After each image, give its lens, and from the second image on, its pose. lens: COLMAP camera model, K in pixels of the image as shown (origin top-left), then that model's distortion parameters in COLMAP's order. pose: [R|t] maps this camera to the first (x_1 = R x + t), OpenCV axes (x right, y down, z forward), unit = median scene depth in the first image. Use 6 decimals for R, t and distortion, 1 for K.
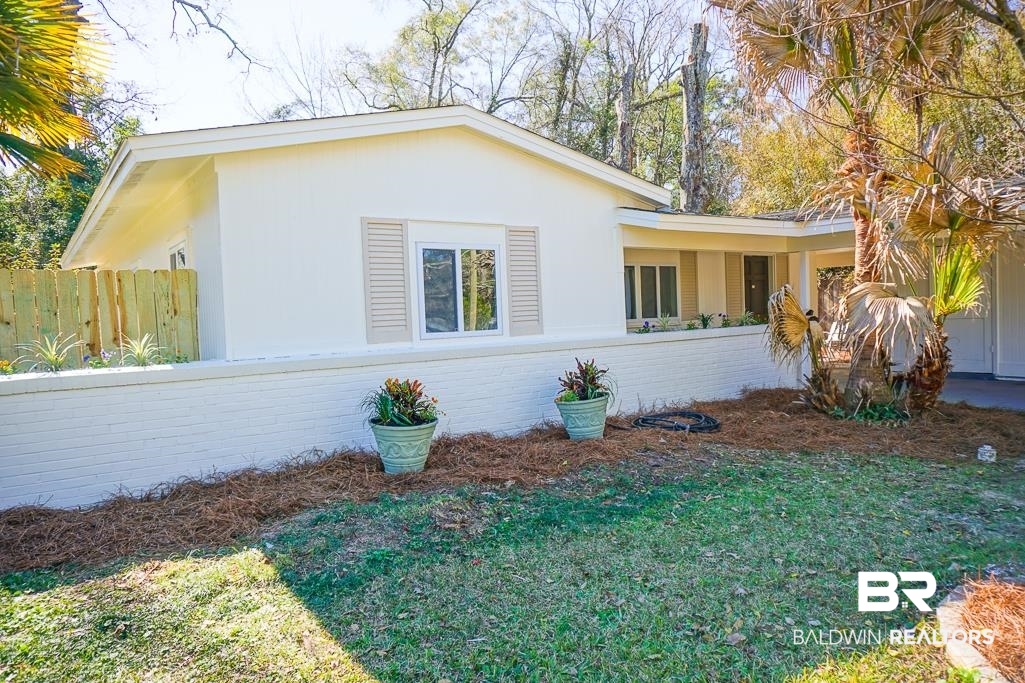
lens RADIAL K [[712.3, 0, 512.5], [0, 712.3, 341.5], [0, 0, 1]] dist [-0.050125, 0.000761]
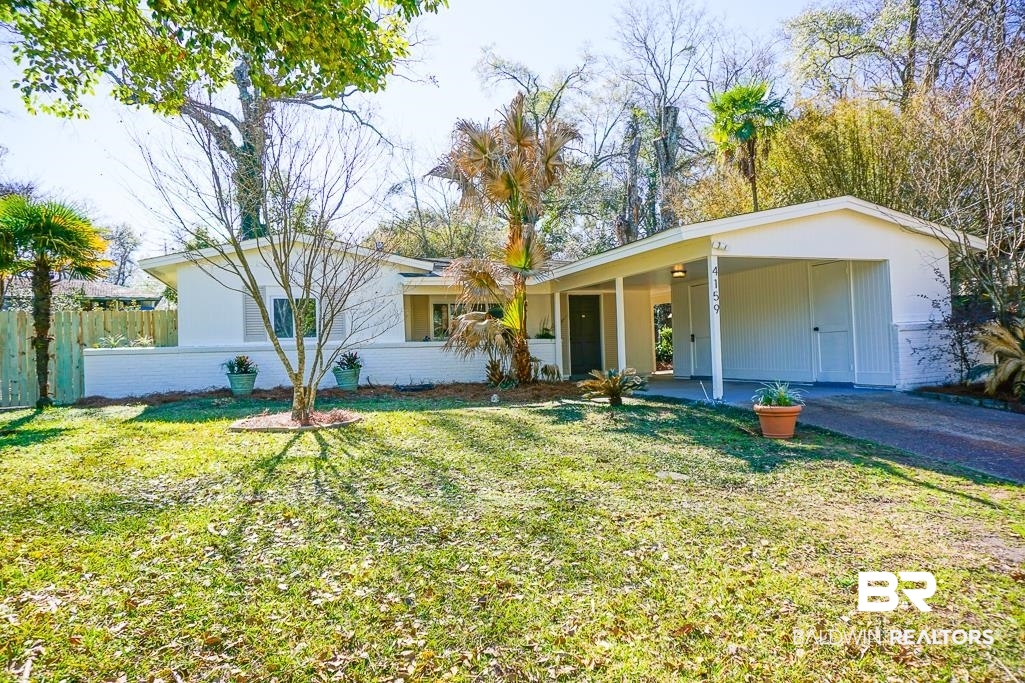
lens RADIAL K [[688.9, 0, 516.7], [0, 688.9, 344.8], [0, 0, 1]] dist [-0.047067, 0.031619]
pose [[0.956505, 0.001150, -0.291715, 0.642277], [-0.012261, 0.999267, -0.036265, 0.041586], [0.291459, 0.038264, 0.955818, -0.418223]]
